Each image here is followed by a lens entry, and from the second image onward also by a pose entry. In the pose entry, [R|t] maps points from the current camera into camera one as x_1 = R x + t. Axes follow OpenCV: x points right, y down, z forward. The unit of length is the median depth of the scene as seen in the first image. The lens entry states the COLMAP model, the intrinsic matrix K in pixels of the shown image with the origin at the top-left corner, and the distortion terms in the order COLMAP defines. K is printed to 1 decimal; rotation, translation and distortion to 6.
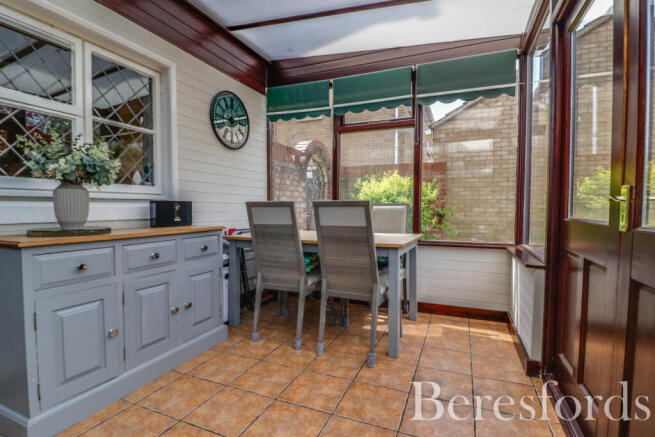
lens RADIAL K [[305.0, 0, 326.9], [0, 305.0, 217.6], [0, 0, 1]] dist [-0.022661, -0.002584]
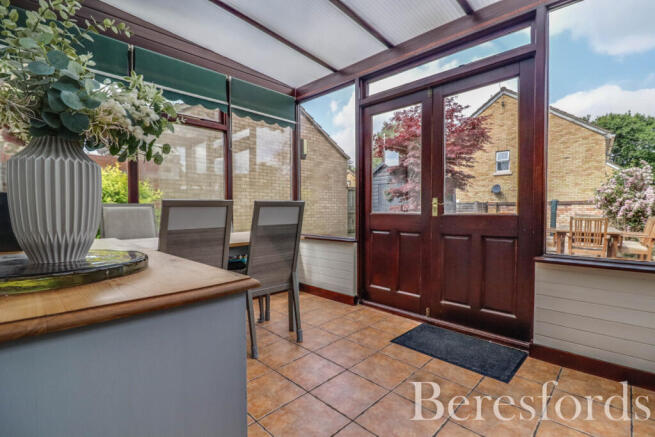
lens RADIAL K [[305.0, 0, 326.6], [0, 305.0, 218.4], [0, 0, 1]] dist [-0.022661, -0.002584]
pose [[0.363664, -0.030056, 0.931045, -0.720807], [0.035825, 0.999191, 0.018263, -0.006518], [-0.930841, 0.026713, 0.364447, 0.359516]]
